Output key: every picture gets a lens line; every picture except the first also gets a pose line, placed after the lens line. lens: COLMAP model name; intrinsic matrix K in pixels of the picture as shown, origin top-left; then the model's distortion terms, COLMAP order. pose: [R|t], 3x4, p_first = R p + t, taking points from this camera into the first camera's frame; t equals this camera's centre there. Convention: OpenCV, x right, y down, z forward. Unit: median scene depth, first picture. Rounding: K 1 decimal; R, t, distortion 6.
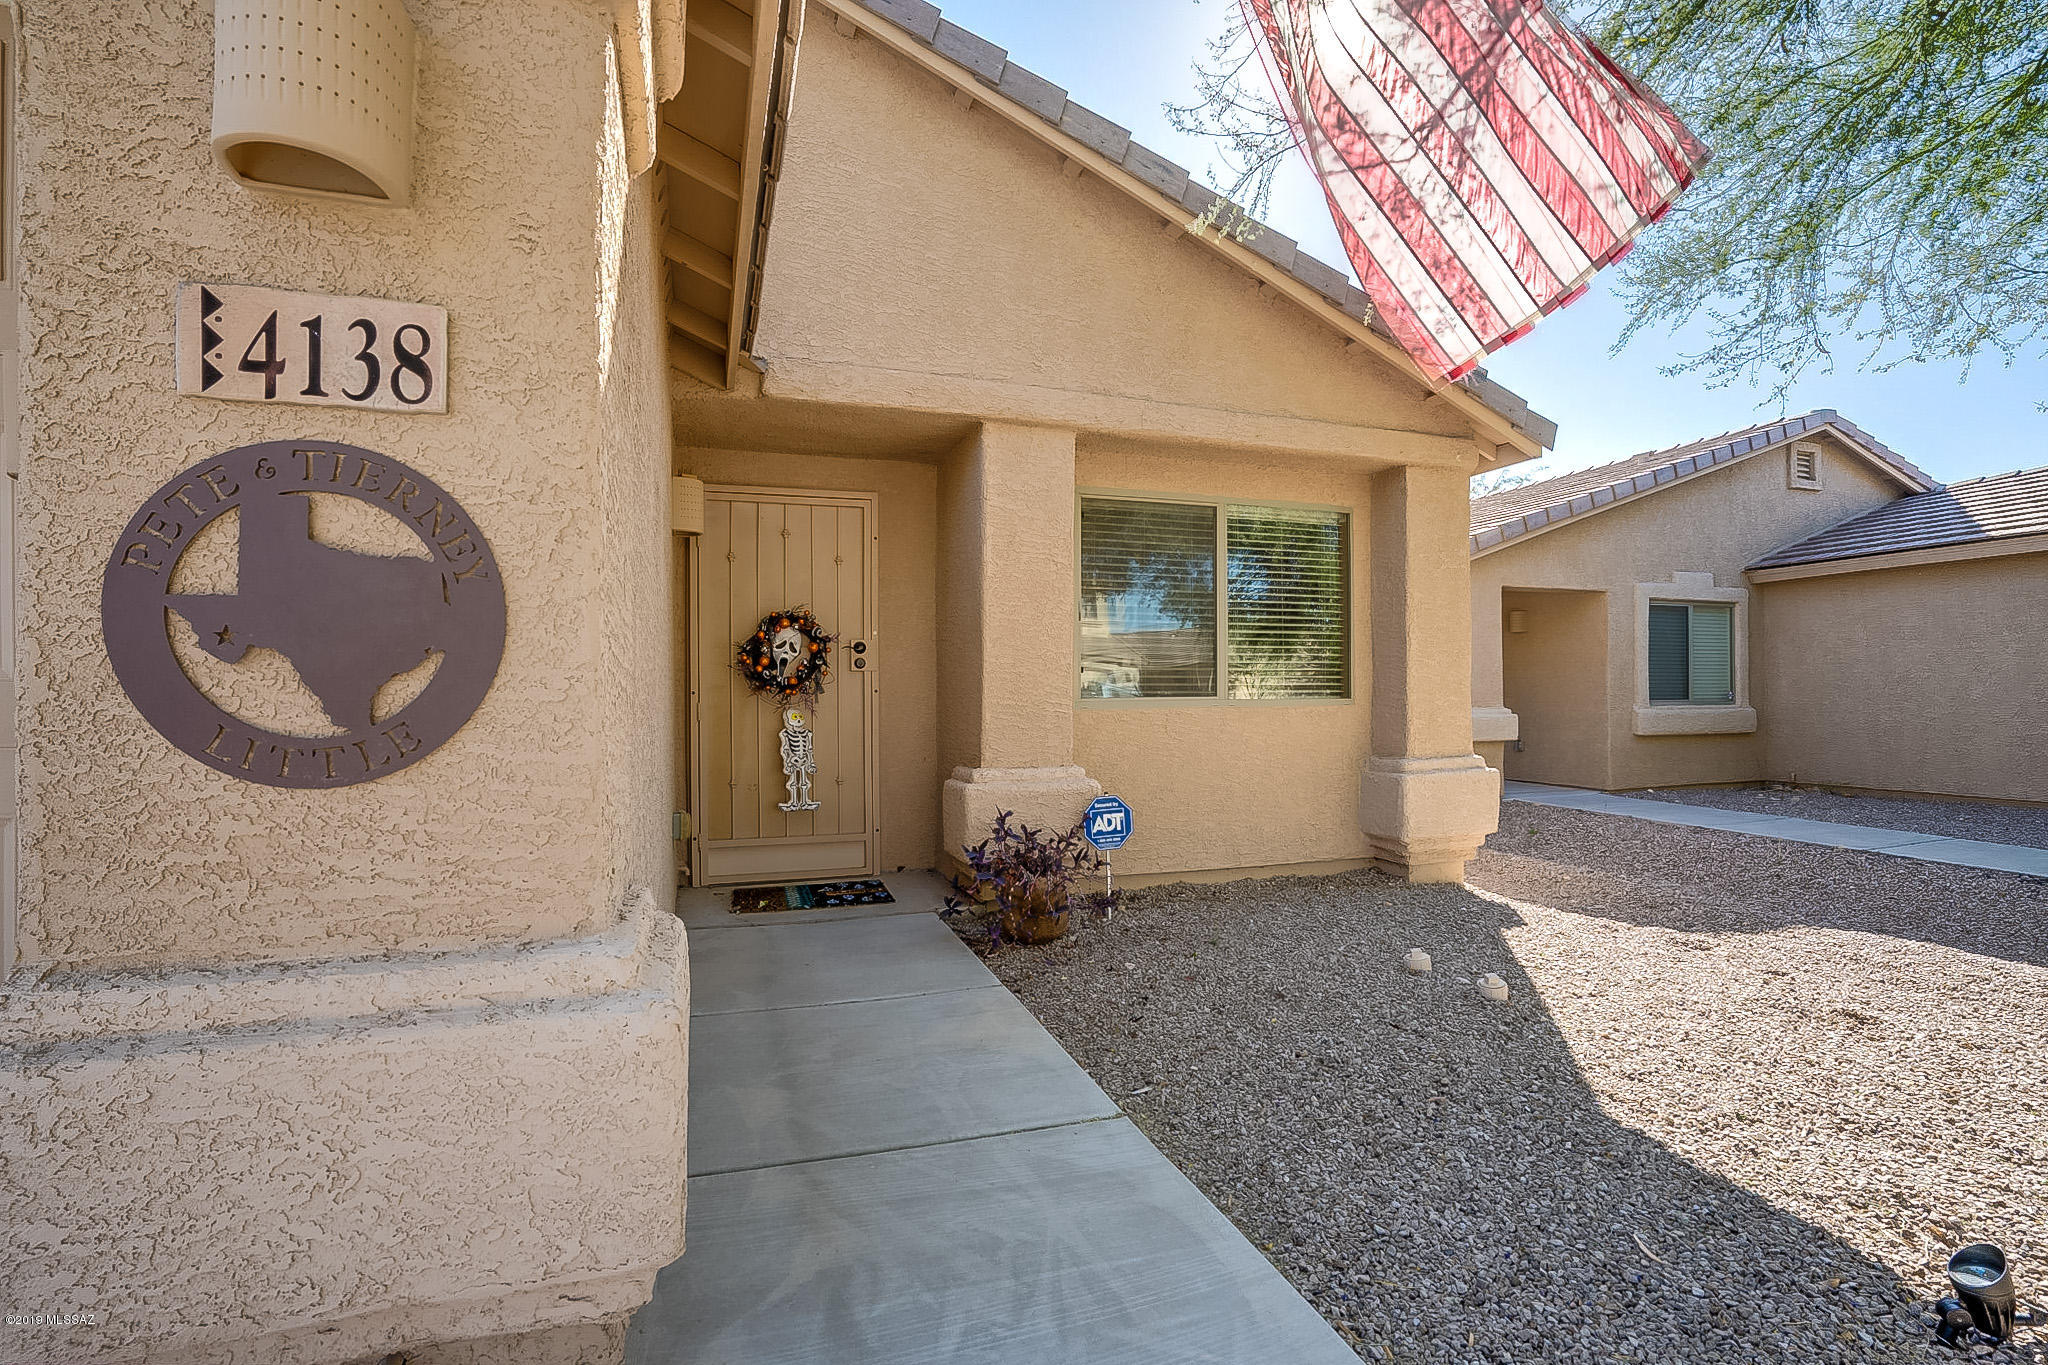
lens RADIAL K [[965.5, 0, 1030.6], [0, 965.5, 692.9], [0, 0, 1]] dist [-0.066399, 0.028637]
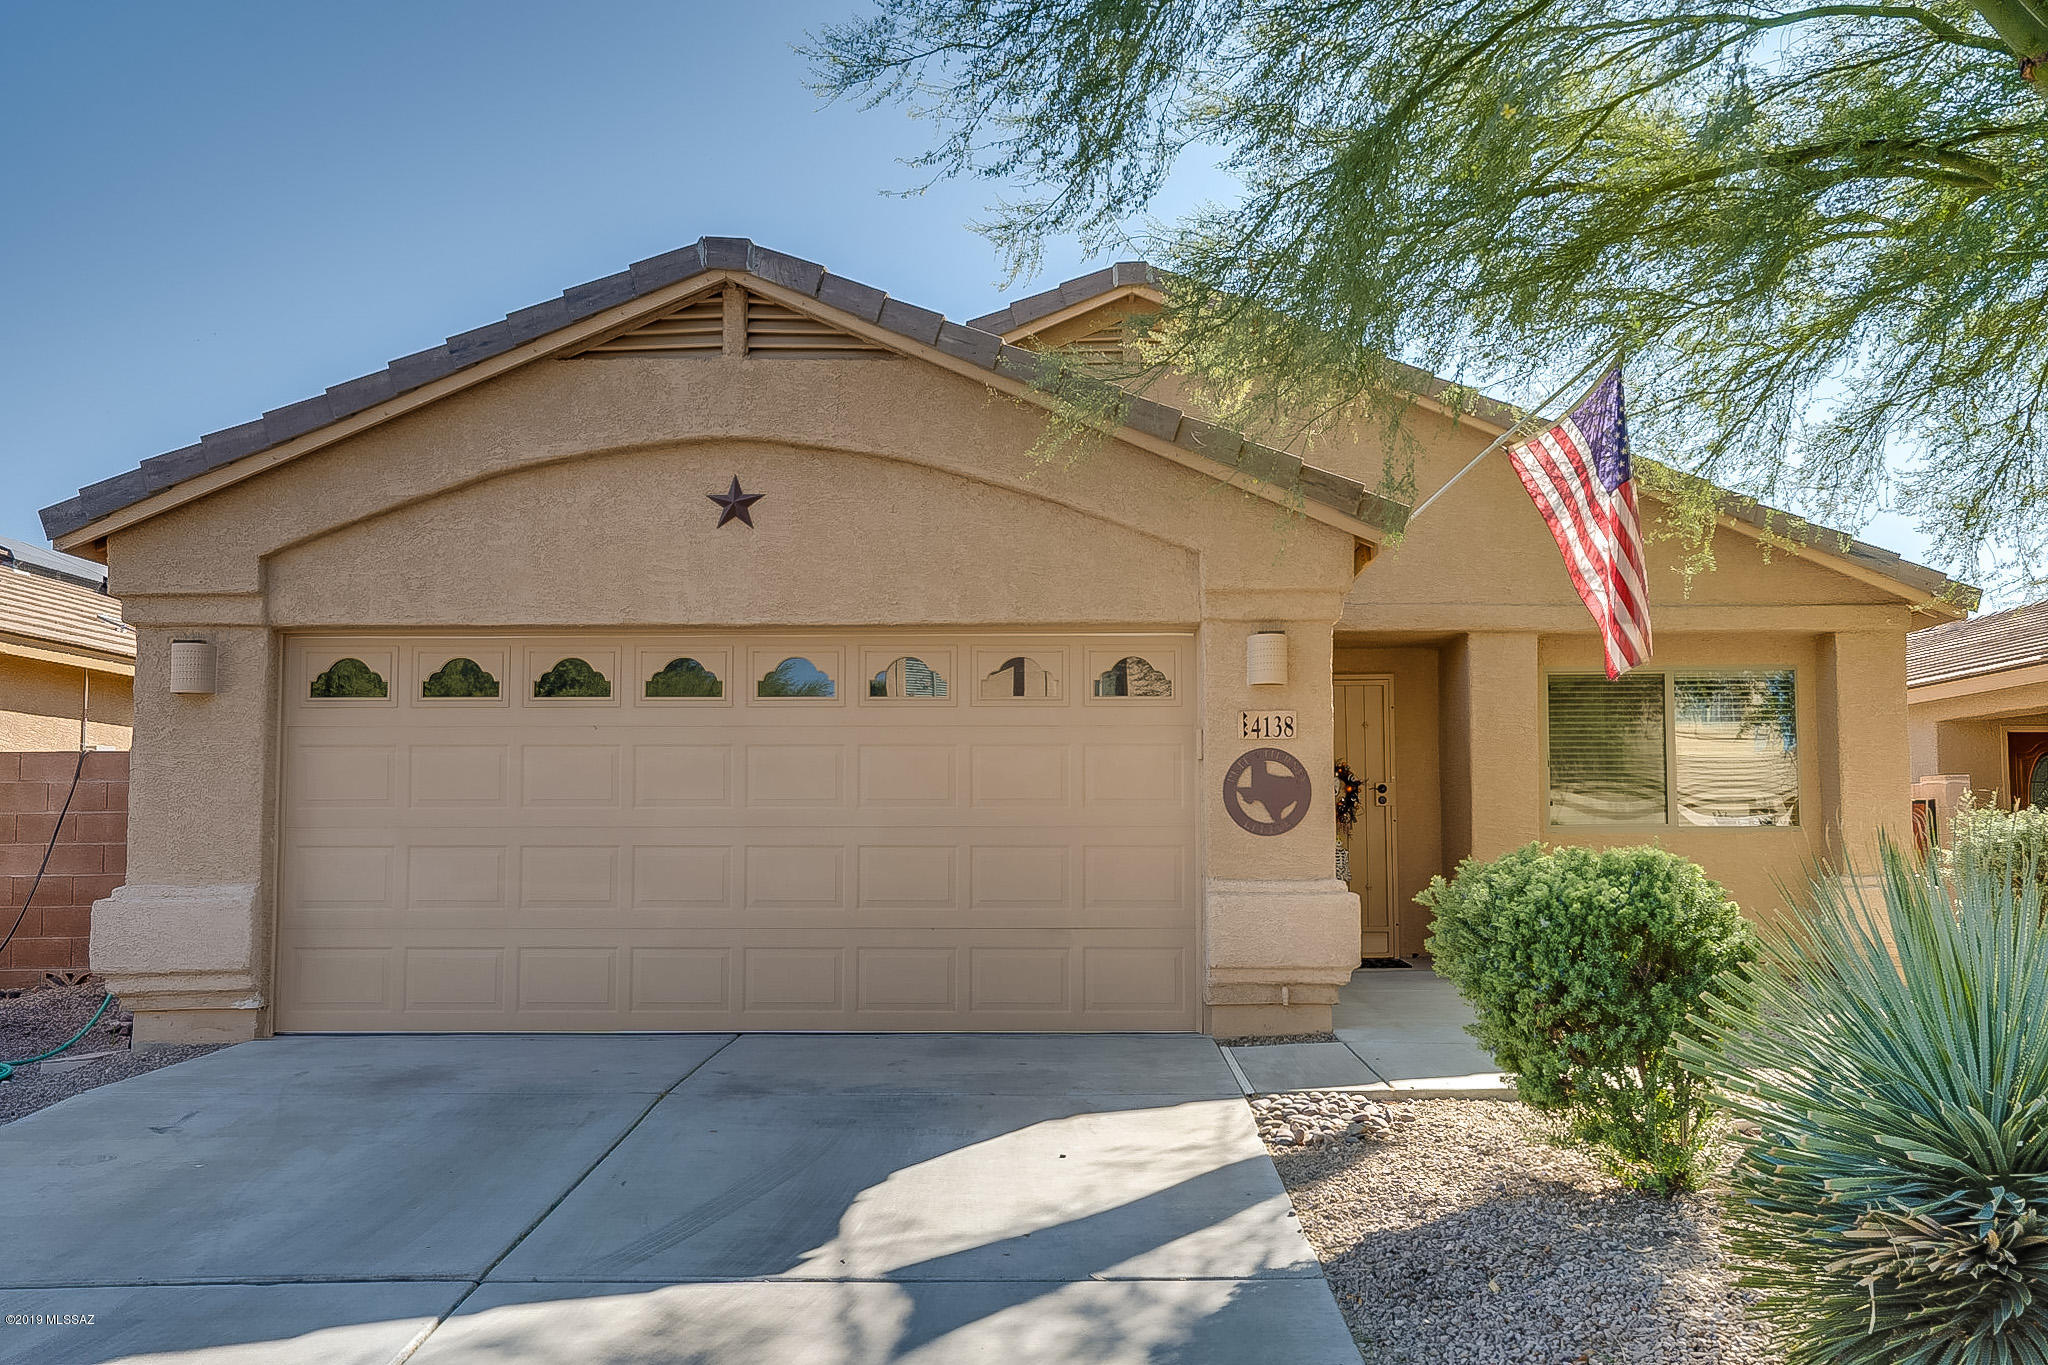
lens RADIAL K [[1704.8, 0, 1028.4], [0, 1704.8, 721.3], [0, 0, 1]] dist [0.029131, 0.004635]
pose [[0.940170, -0.025886, -0.339720, 0.192840], [0.000972, 0.997309, -0.073302, 0.038264], [0.340703, 0.068586, 0.937666, -1.590248]]
